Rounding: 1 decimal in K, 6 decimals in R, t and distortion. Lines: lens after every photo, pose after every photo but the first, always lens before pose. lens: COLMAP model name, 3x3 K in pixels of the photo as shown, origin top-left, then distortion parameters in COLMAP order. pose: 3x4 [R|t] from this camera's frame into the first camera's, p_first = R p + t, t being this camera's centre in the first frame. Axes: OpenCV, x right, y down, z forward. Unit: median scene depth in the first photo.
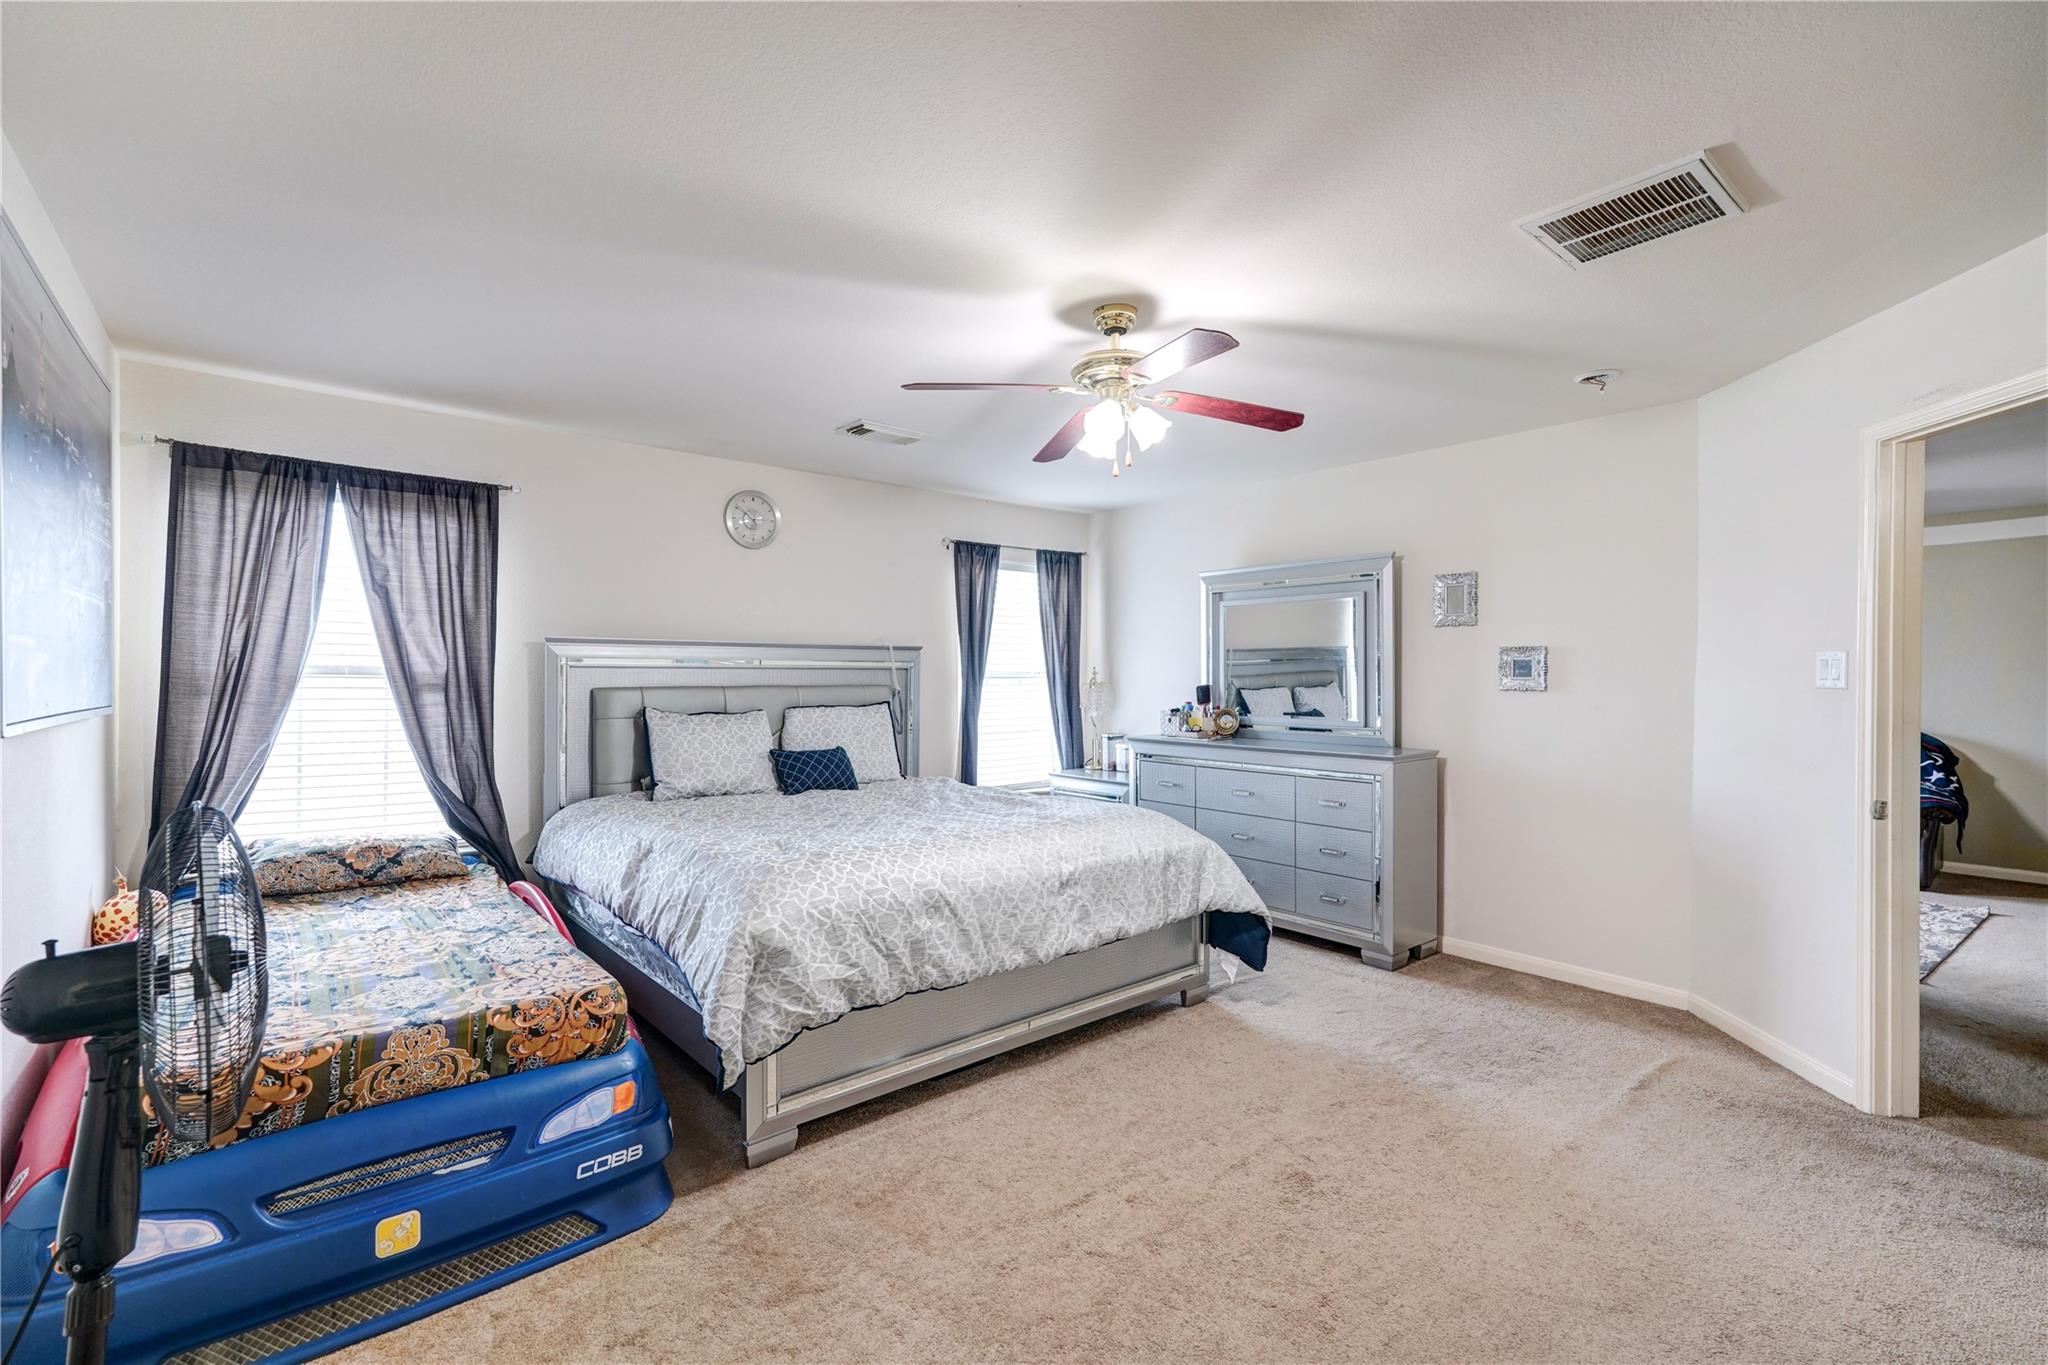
lens RADIAL K [[896.5, 0, 1036.8], [0, 896.5, 683.9], [0, 0, 1]] dist [0.006422, 0.000254]
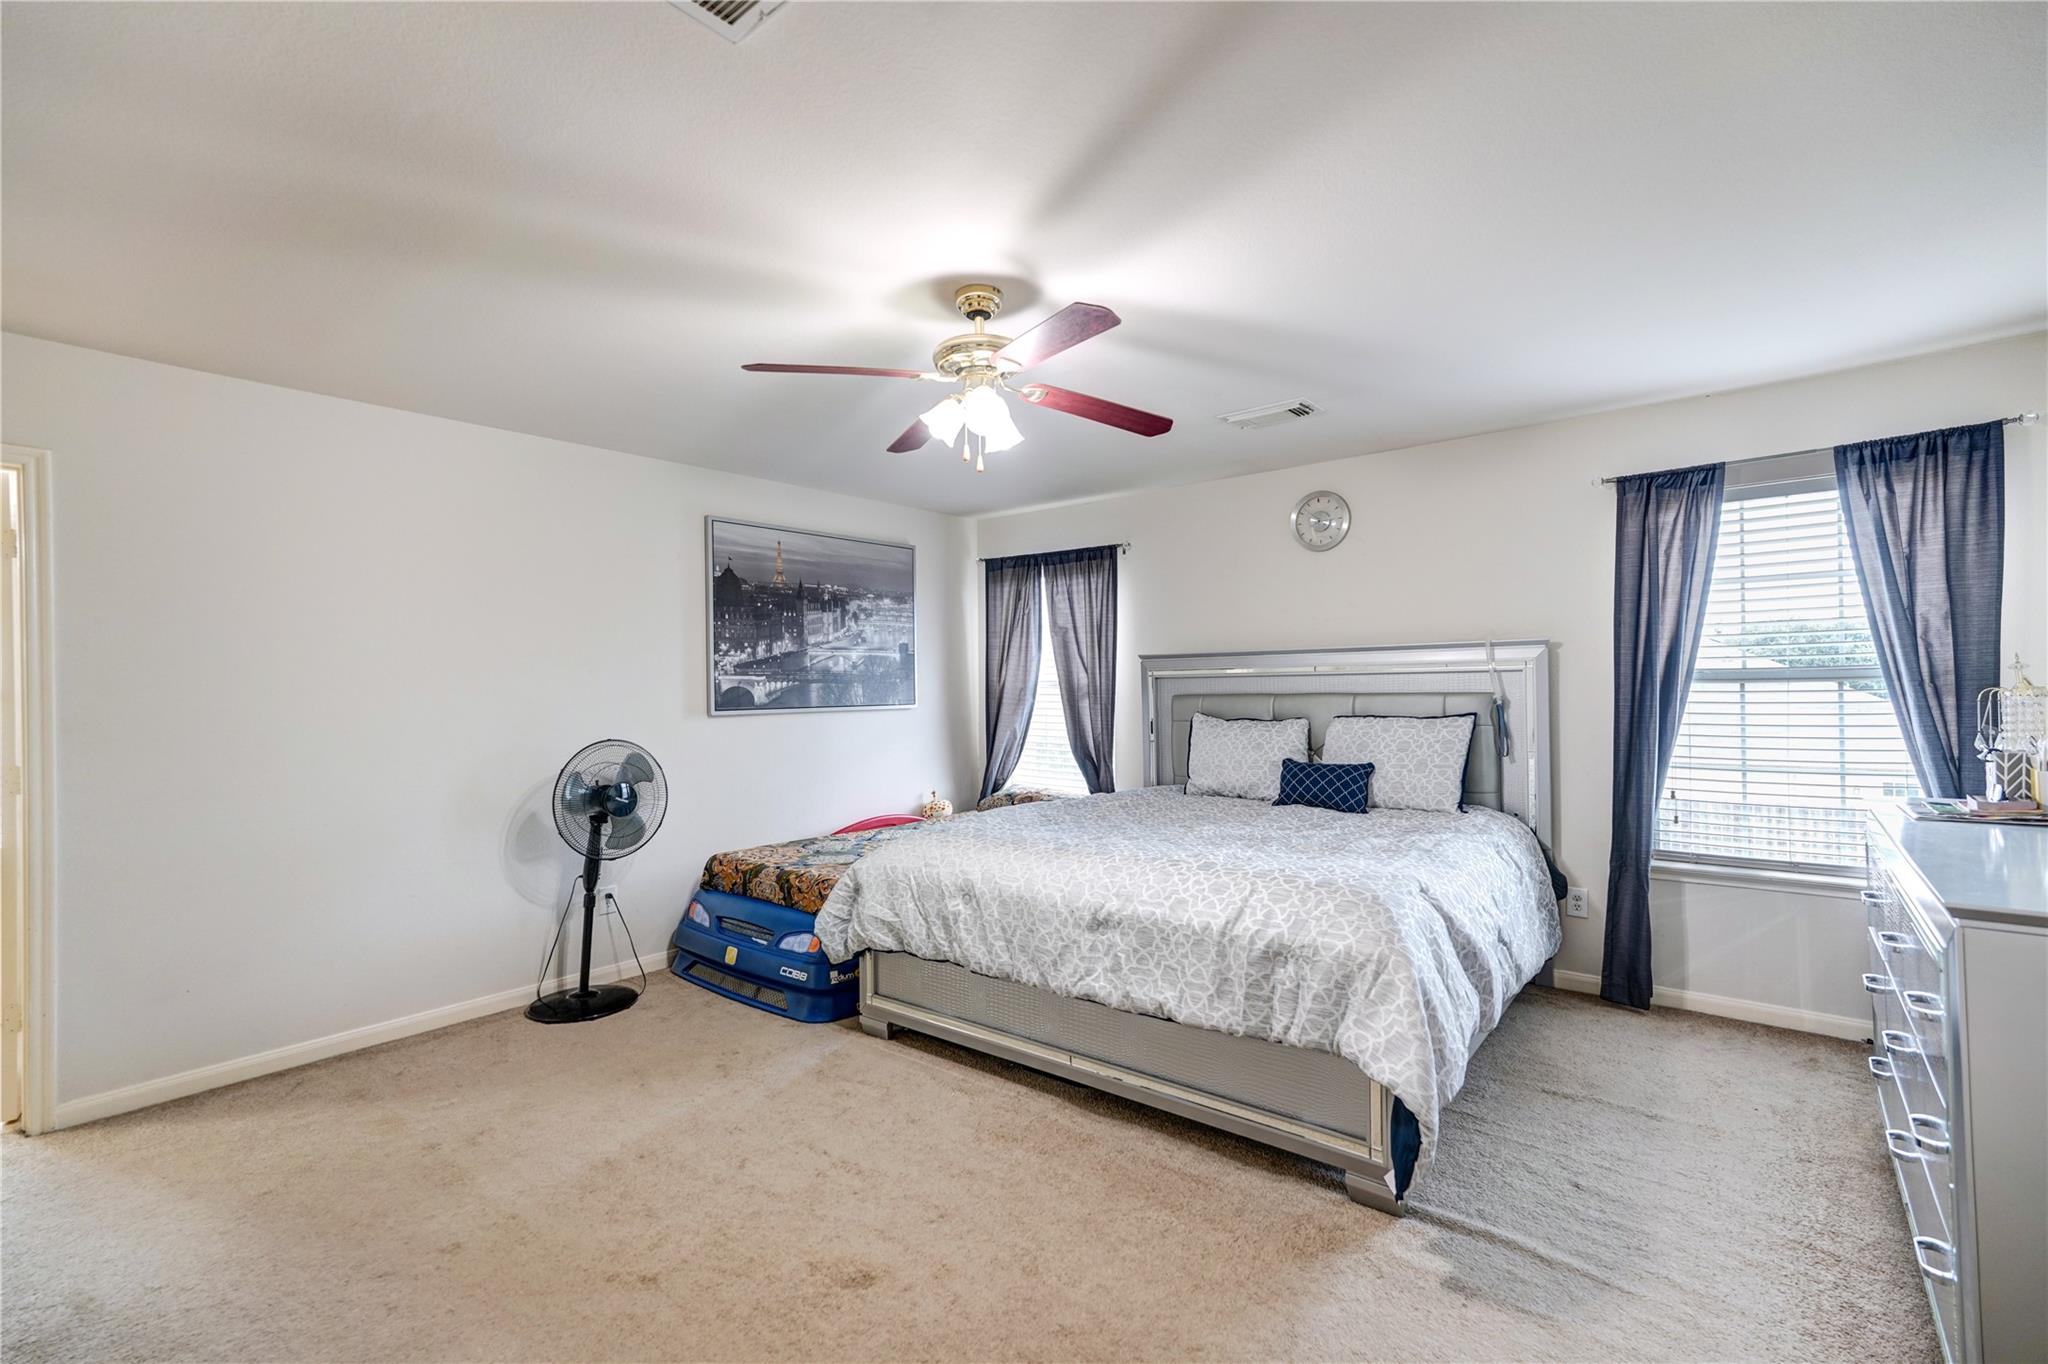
lens RADIAL K [[913.7, 0, 1008.7], [0, 913.7, 673.8], [0, 0, 1]] dist [-0.000122, 0.006888]
pose [[0.169848, -0.016699, -0.985329, 0.816602], [0.007491, 0.999849, -0.015654, -0.006910], [0.985442, -0.004722, 0.169947, 0.686024]]
